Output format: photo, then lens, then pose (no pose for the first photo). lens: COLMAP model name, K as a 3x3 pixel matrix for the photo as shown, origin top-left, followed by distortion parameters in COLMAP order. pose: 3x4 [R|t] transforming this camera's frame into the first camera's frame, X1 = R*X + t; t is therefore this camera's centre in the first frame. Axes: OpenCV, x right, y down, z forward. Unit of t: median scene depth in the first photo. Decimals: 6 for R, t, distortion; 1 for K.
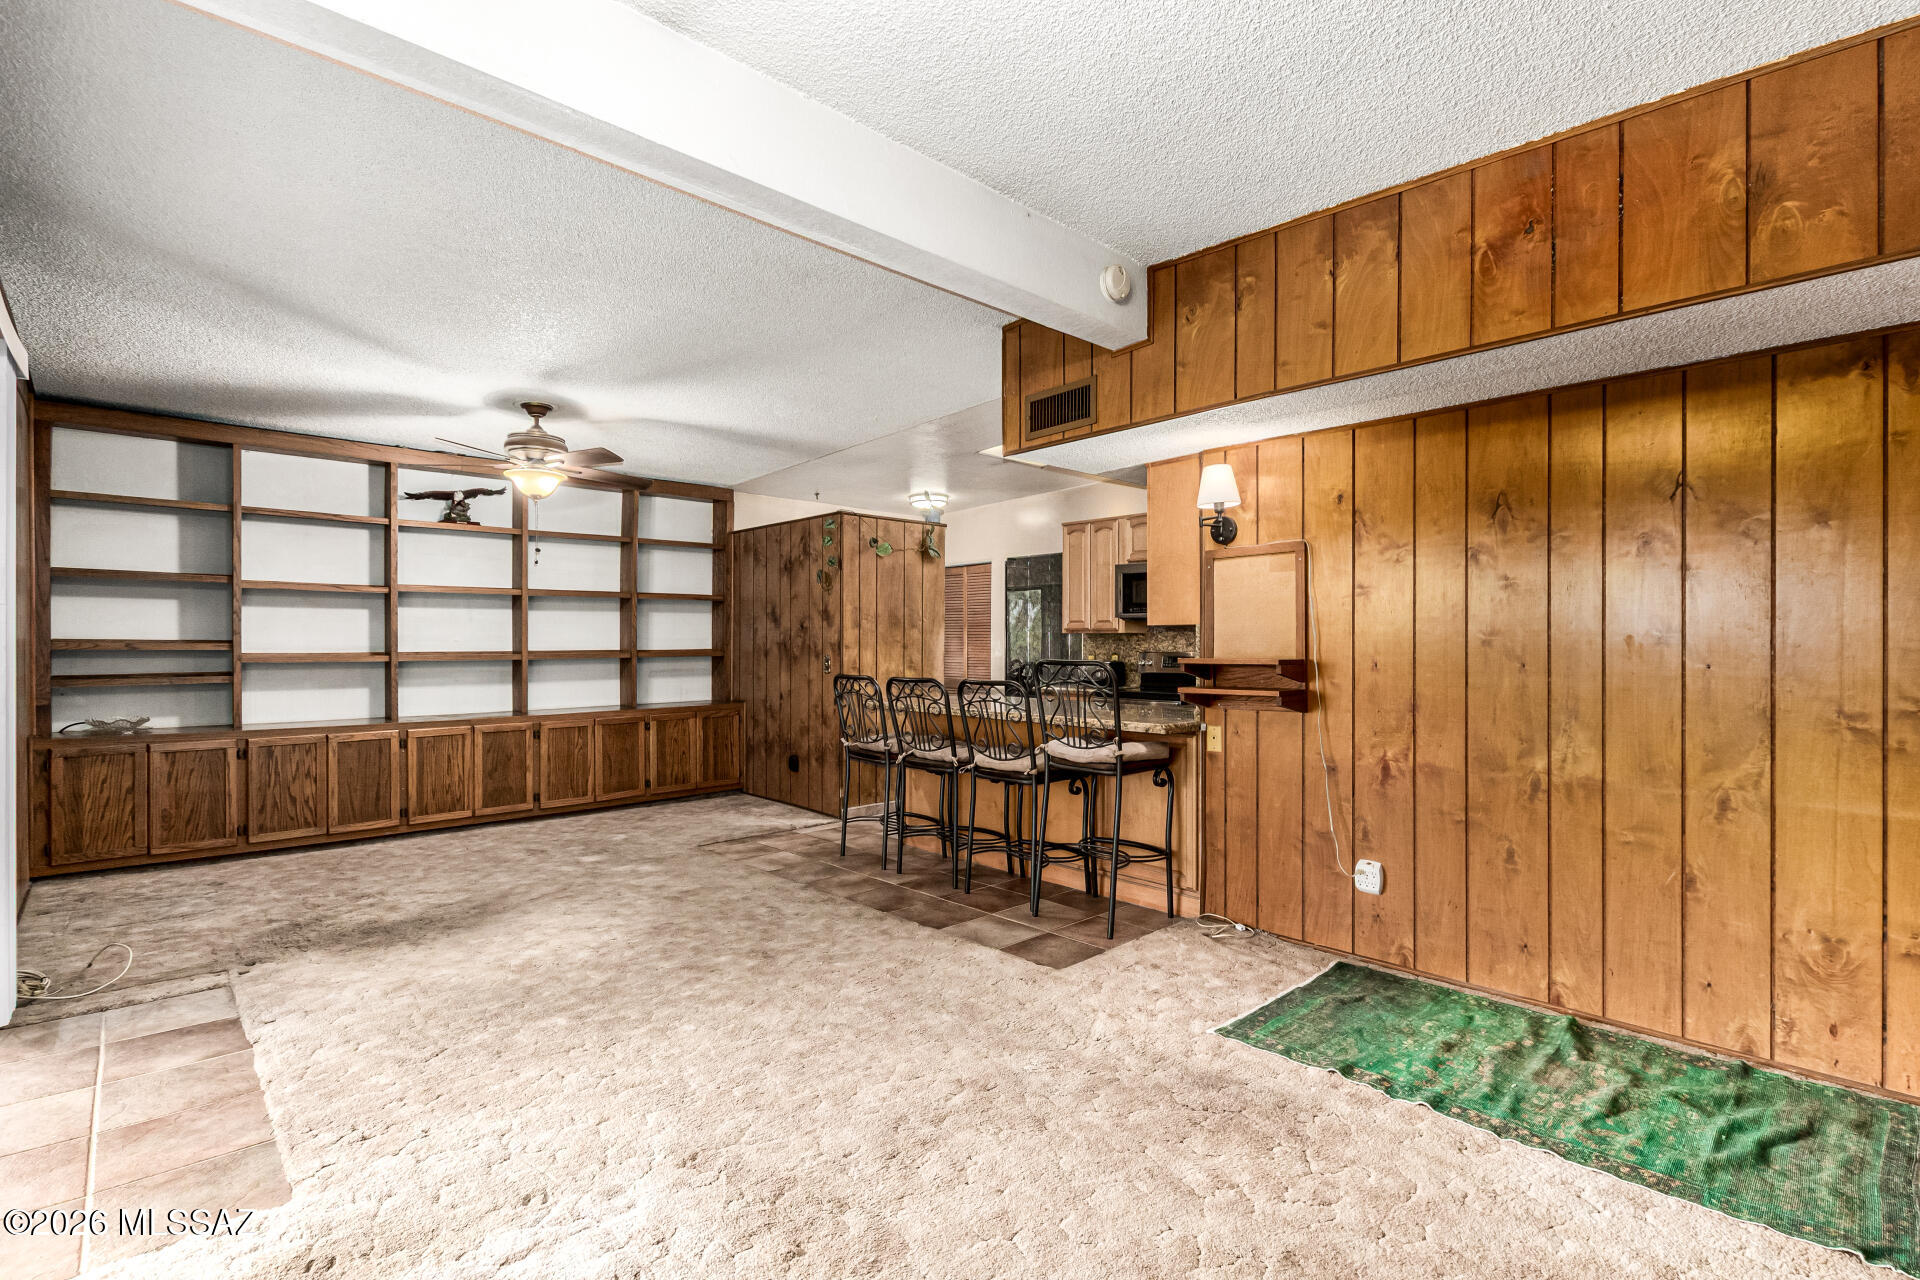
lens RADIAL K [[890.4, 0, 964.2], [0, 890.4, 644.9], [0, 0, 1]] dist [0.001225, -0.000215]
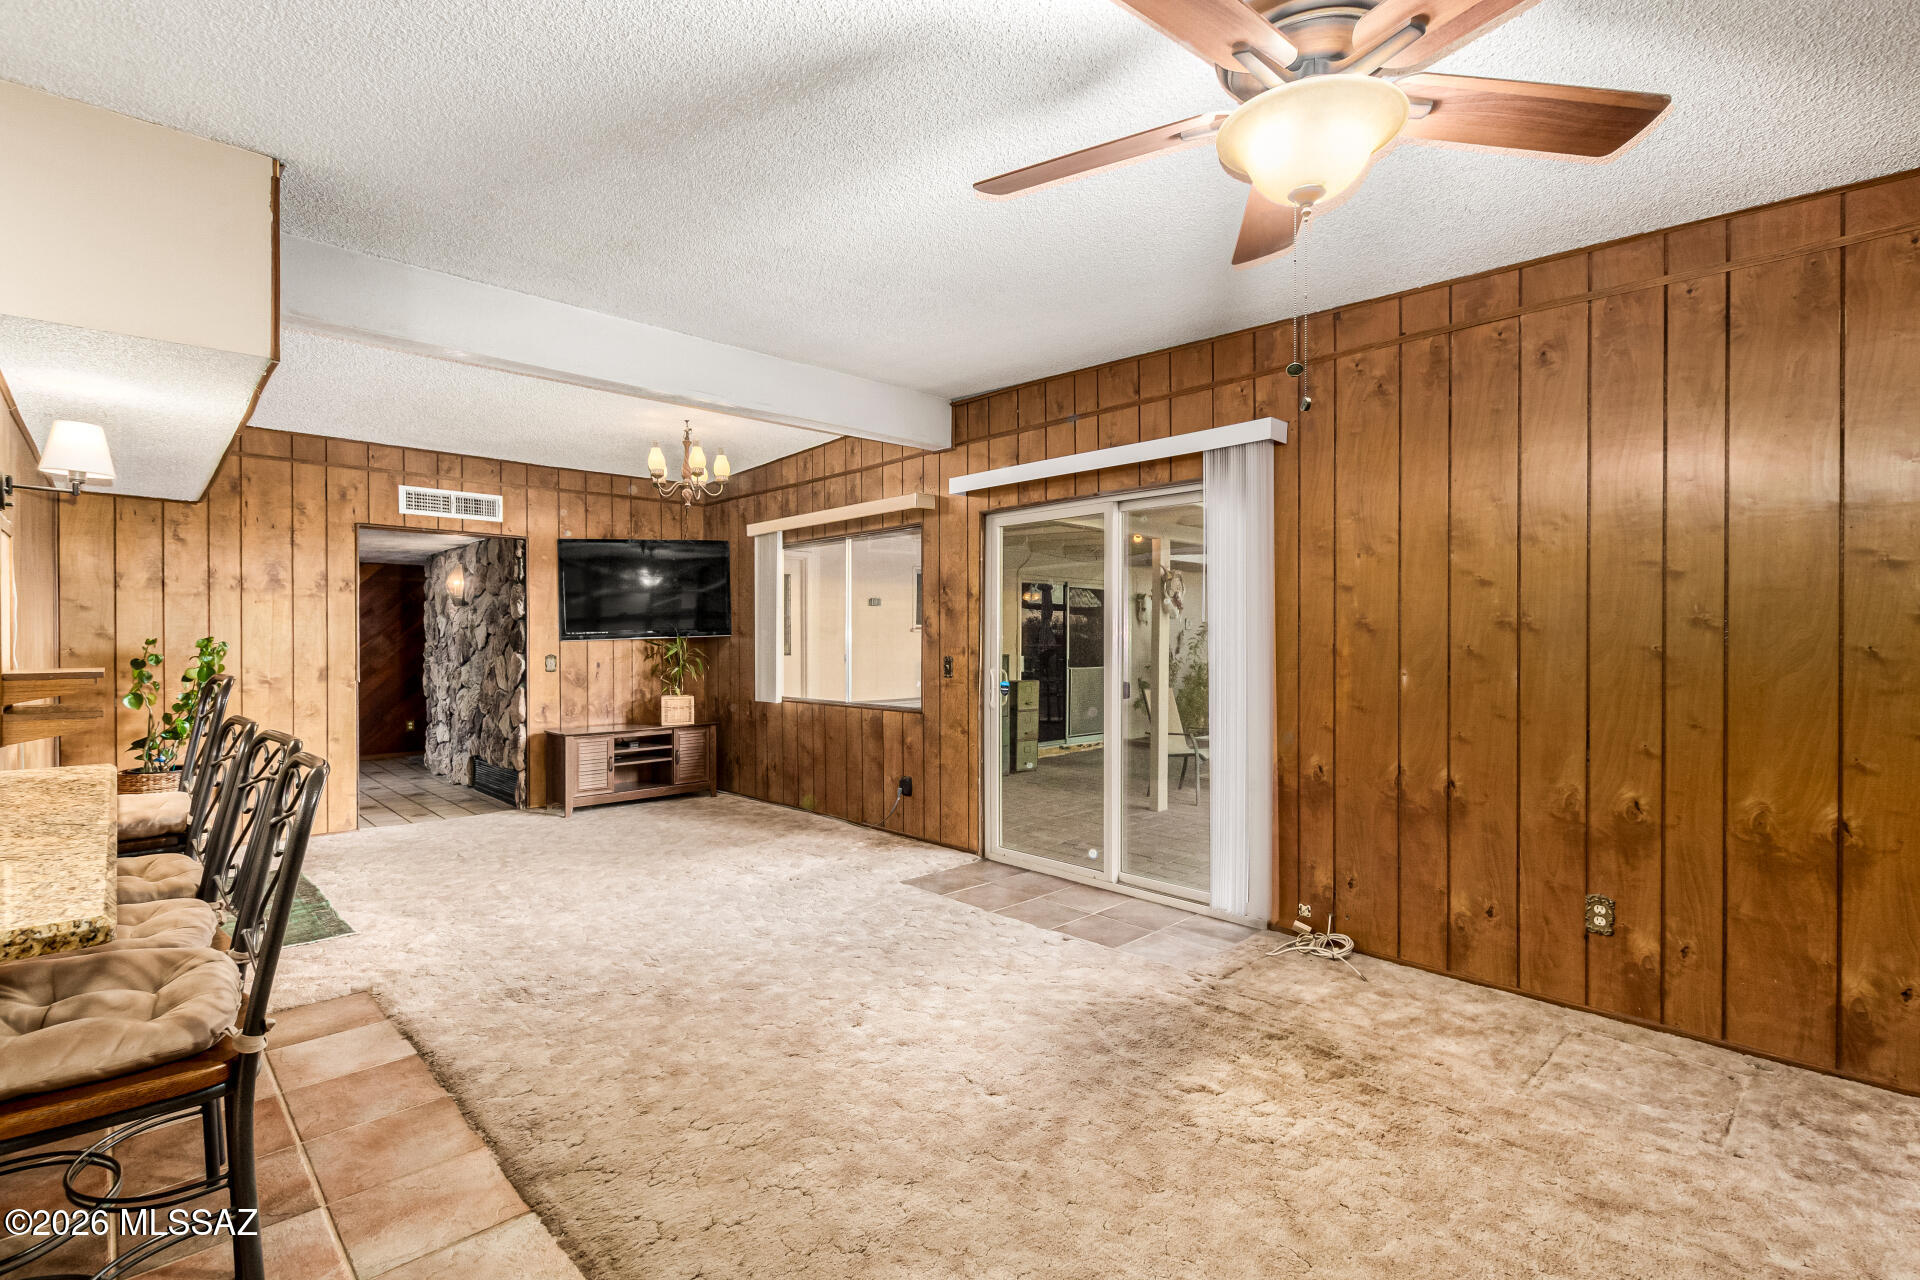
lens RADIAL K [[883.0, 0, 960.7], [0, 883.0, 643.0], [0, 0, 1]] dist [0.001005, -0.000824]
pose [[-0.999953, -0.000590, -0.009645, -0.501497], [-0.000665, 0.999969, 0.007818, -0.016261], [0.009640, 0.007824, -0.999923, 1.865176]]
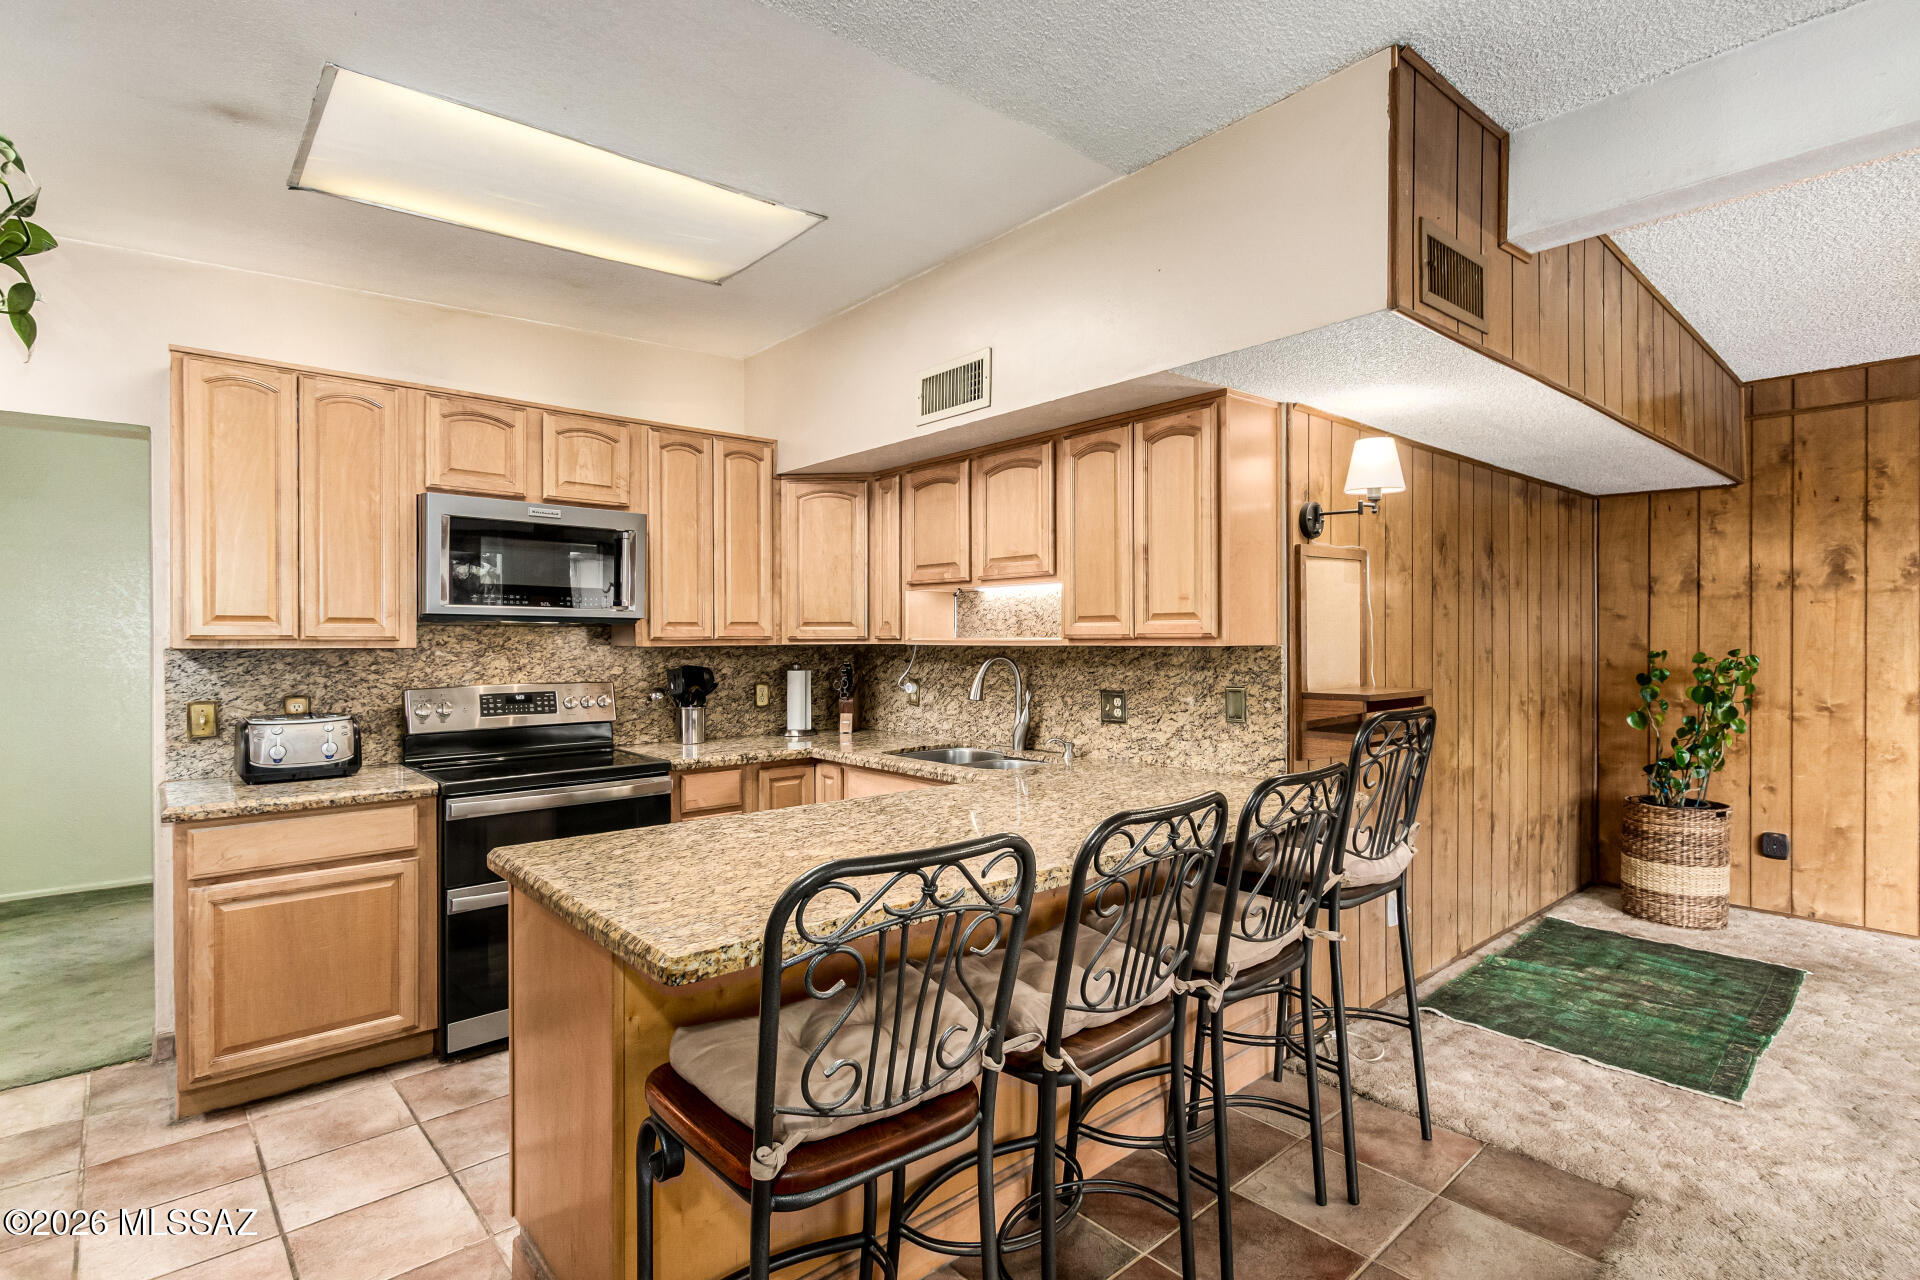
lens RADIAL K [[924.0, 0, 977.5], [0, 924.0, 642.6], [0, 0, 1]] dist [0.003467, 0.000007]
pose [[0.023986, -0.007603, 0.999683, -0.538625], [0.004064, 0.999964, 0.007508, -0.035750], [-0.999704, 0.003883, 0.024016, 1.384517]]
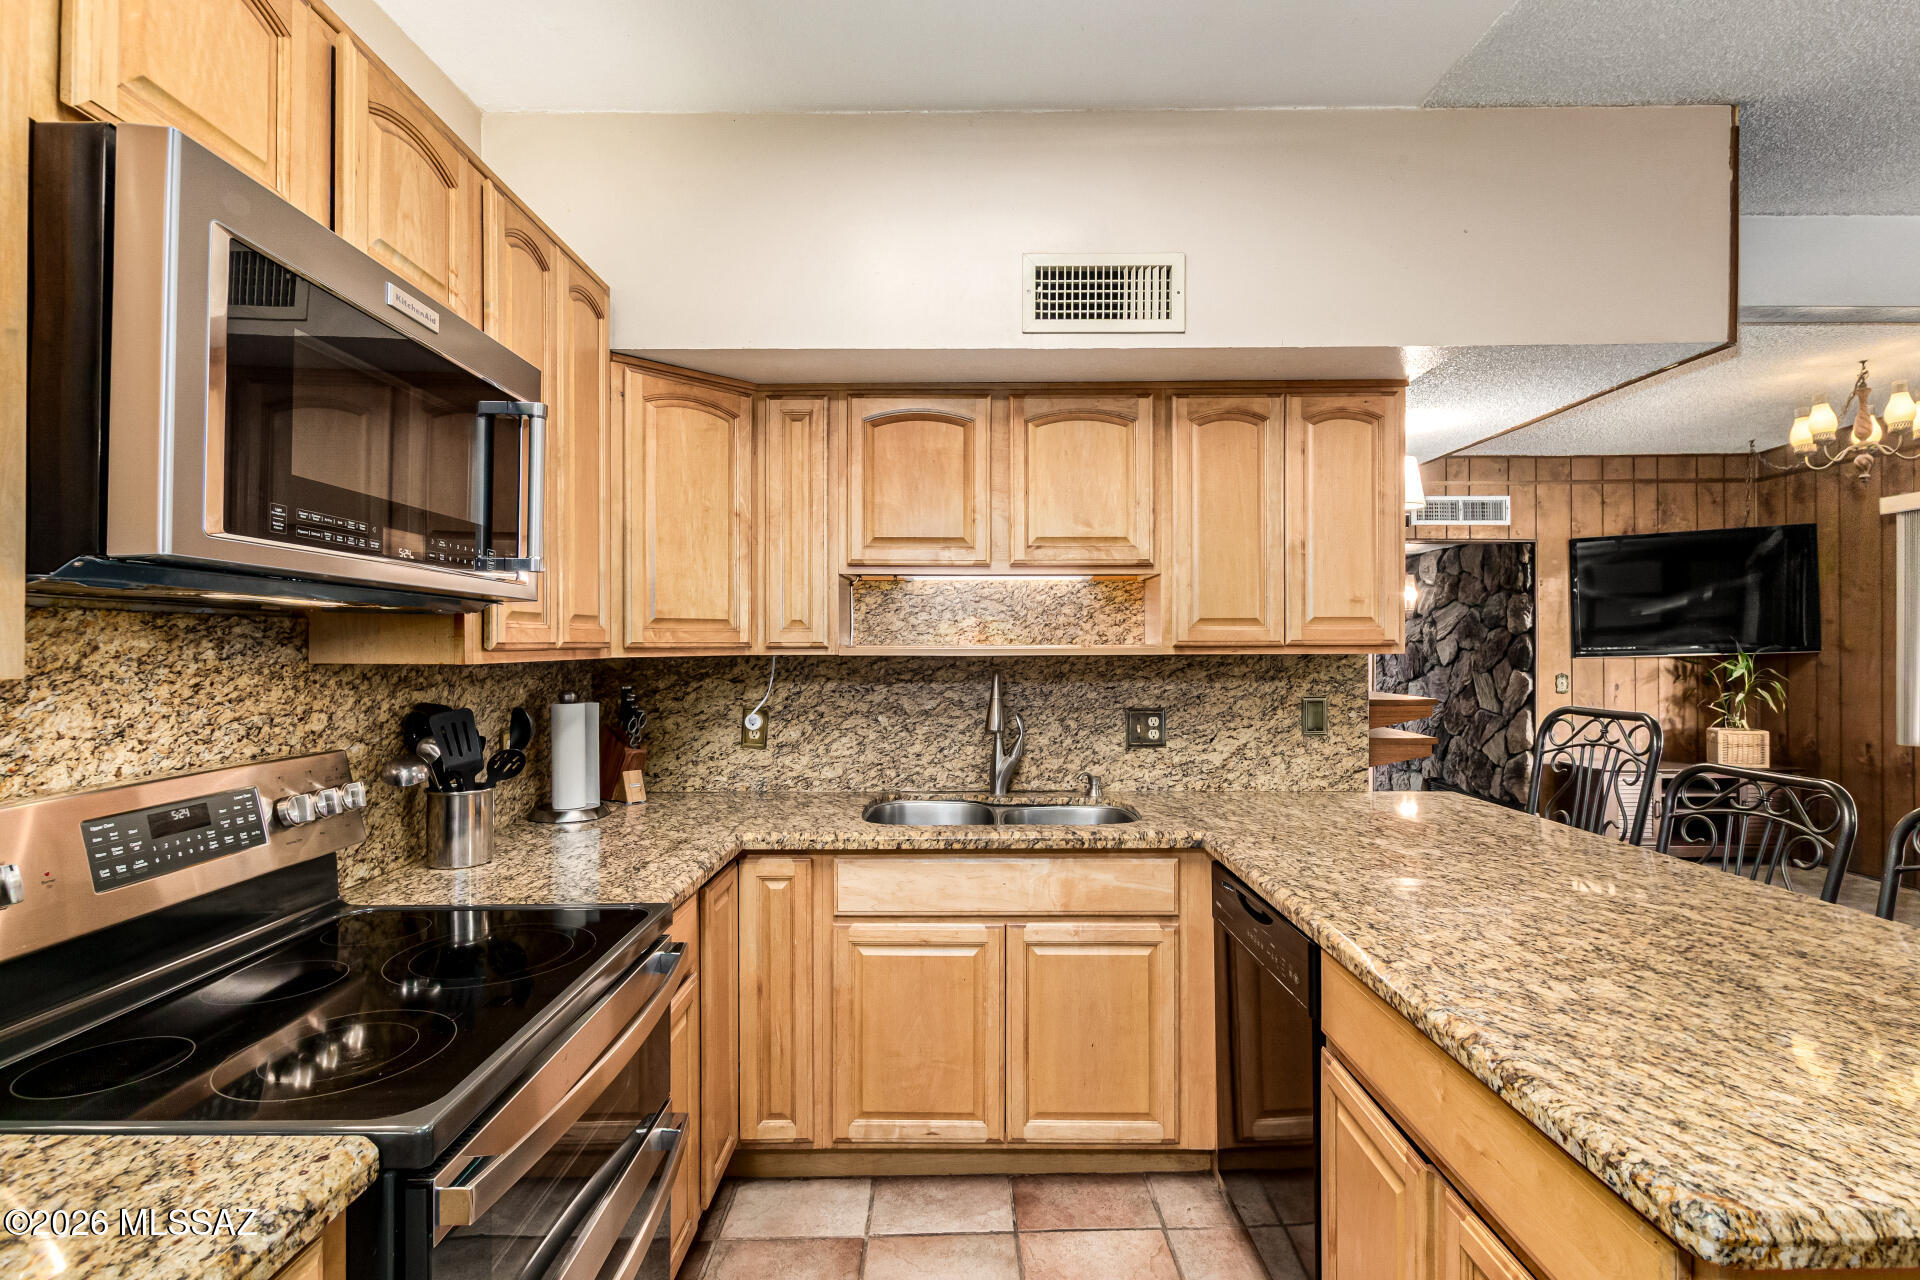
lens RADIAL K [[912.8, 0, 962.1], [0, 912.8, 646.6], [0, 0, 1]] dist [0.003716, -0.000335]
pose [[-0.728515, -0.001658, 0.685028, 0.006004], [0.002029, 0.999987, 0.004579, -0.035730], [-0.685027, 0.004726, -0.728502, 1.962158]]
